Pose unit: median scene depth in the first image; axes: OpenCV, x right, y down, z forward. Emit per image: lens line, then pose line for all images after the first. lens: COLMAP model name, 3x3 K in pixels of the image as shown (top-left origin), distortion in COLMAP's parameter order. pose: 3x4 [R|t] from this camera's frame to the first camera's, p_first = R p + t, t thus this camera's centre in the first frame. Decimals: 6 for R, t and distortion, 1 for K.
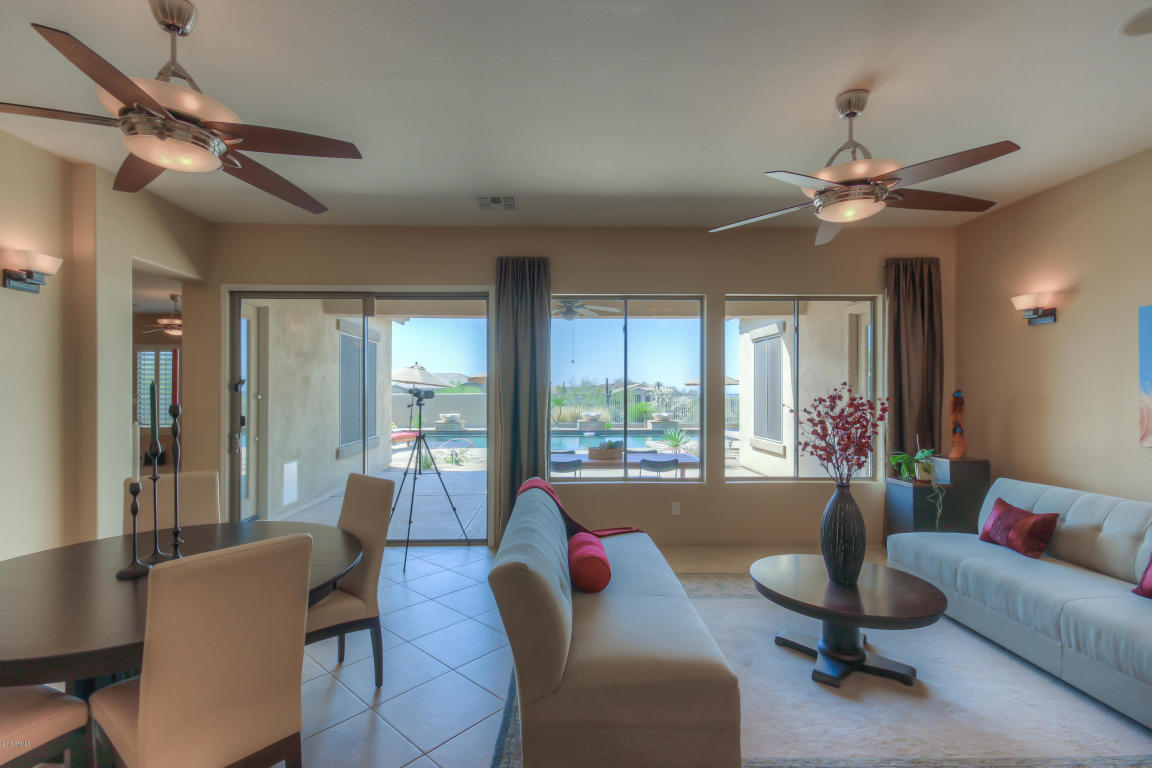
lens RADIAL K [[529.1, 0, 558.2], [0, 529.1, 385.4], [0, 0, 1]] dist [0.020682, -0.003369]
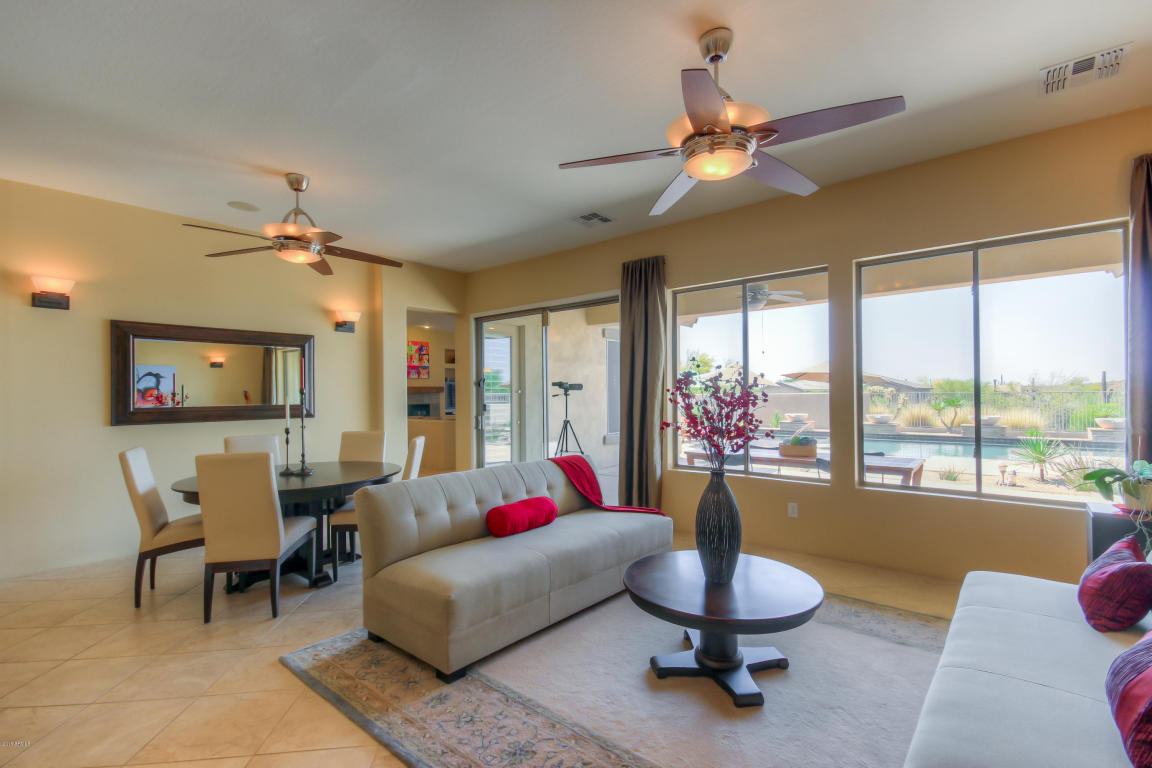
lens RADIAL K [[529.1, 0, 584.5], [0, 529.1, 385.5], [0, 0, 1]] dist [0.020682, -0.003369]
pose [[0.757428, -0.018209, -0.652665, 0.565805], [0.015445, 0.999831, -0.009970, 0.026770], [0.652736, -0.002528, 0.757581, 0.102890]]
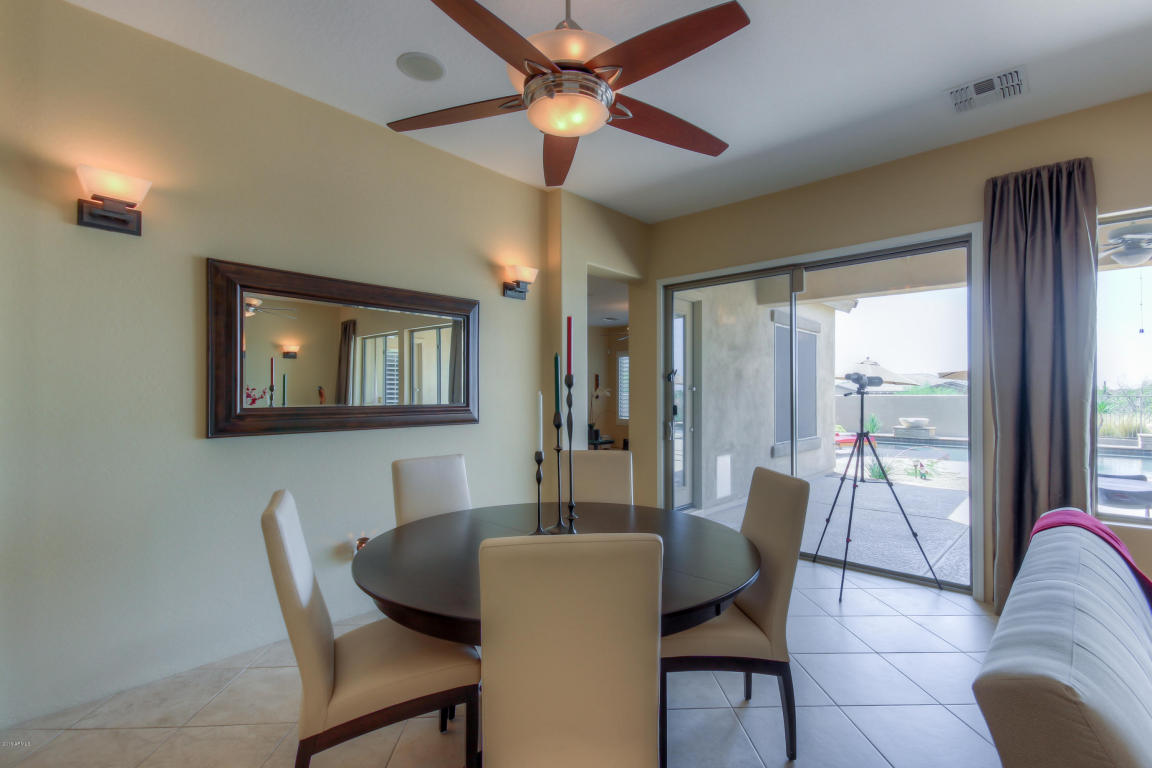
lens RADIAL K [[529.1, 0, 582.3], [0, 529.1, 391.1], [0, 0, 1]] dist [0.020682, -0.003369]
pose [[0.724918, -0.004595, -0.688820, -0.017935], [0.006992, 0.999975, 0.000687, 0.028623], [0.688800, -0.005314, 0.724932, 0.140714]]
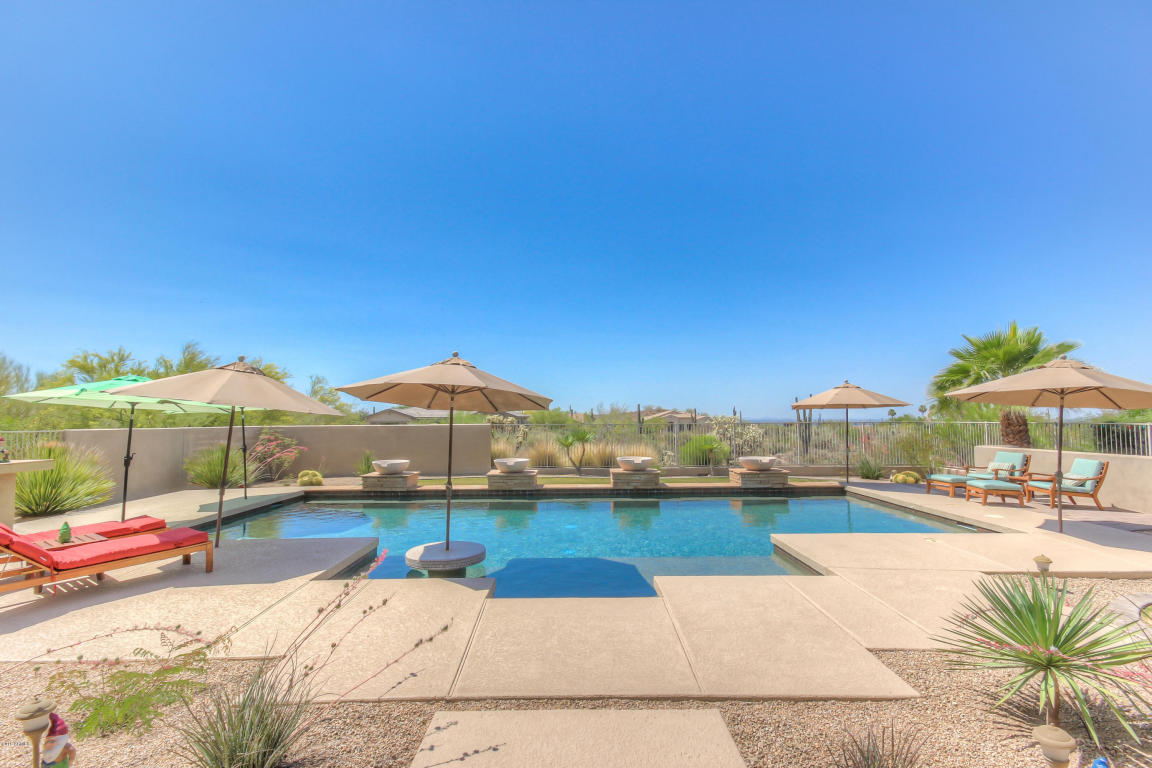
lens RADIAL K [[529.1, 0, 580.3], [0, 529.1, 388.7], [0, 0, 1]] dist [0.020682, -0.003369]
pose [[0.999884, -0.009662, -0.011807, 0.045204], [0.009099, 0.998860, -0.046855, 0.018223], [0.012246, 0.046742, 0.998832, 1.804176]]
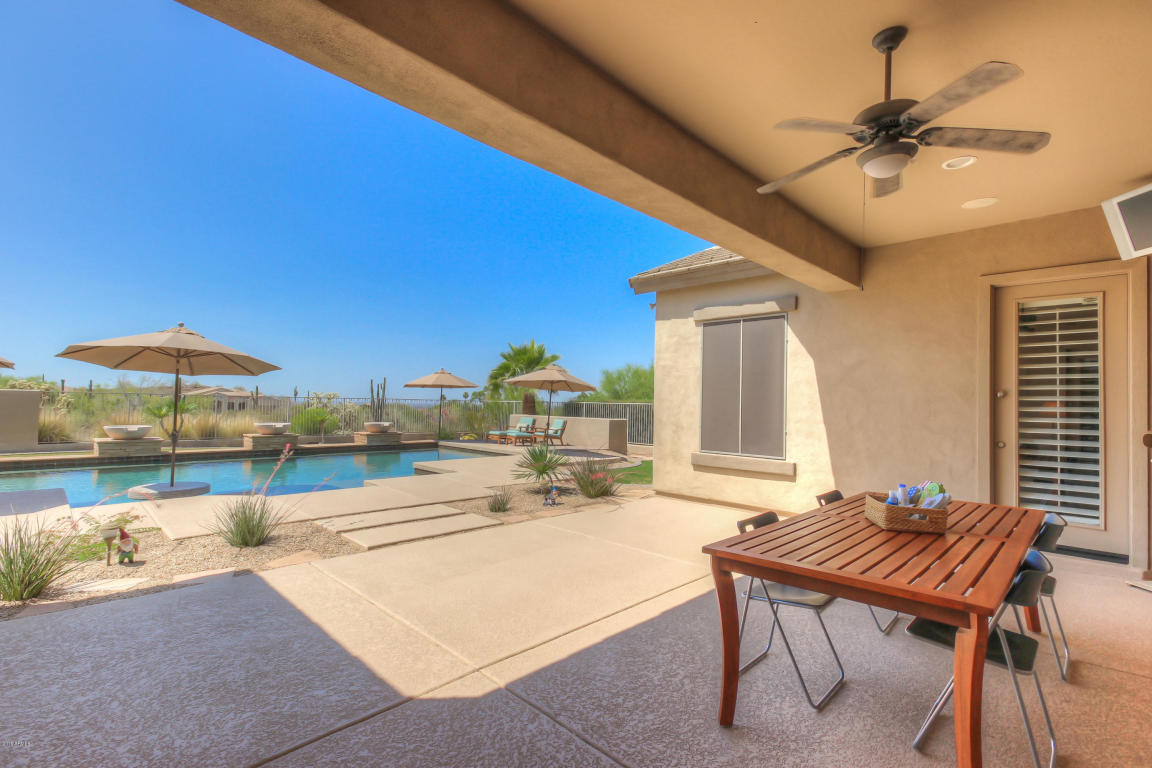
lens RADIAL K [[529.1, 0, 577.2], [0, 529.1, 385.2], [0, 0, 1]] dist [0.020682, -0.003369]
pose [[0.717668, 0.036044, 0.695452, -0.536166], [-0.025575, 0.999350, -0.025402, 0.052530], [-0.695915, 0.000444, 0.718124, 1.149004]]
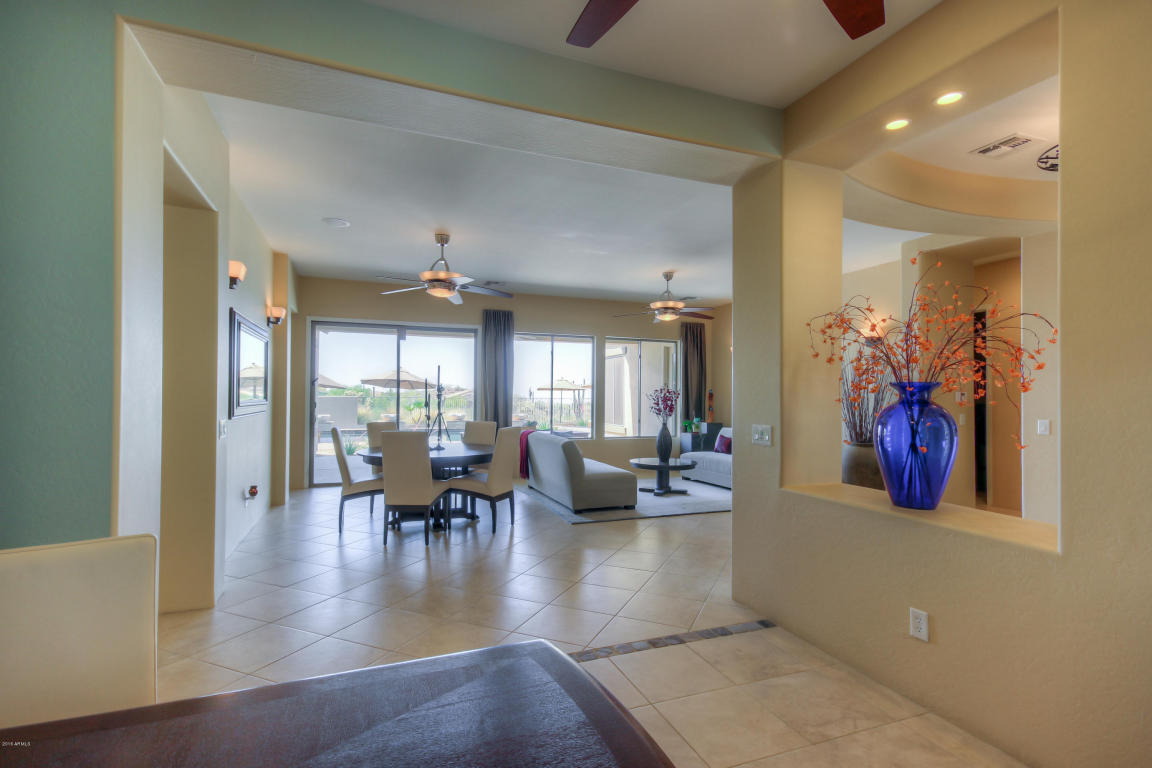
lens RADIAL K [[553.5, 0, 584.6], [0, 553.5, 379.7], [0, 0, 1]] dist [0.002547, 0.000107]
pose [[0.933242, 0.017172, 0.358837, -0.462919], [-0.009239, 0.999674, -0.023810, 0.025182], [-0.359129, 0.018905, 0.933097, -0.798569]]
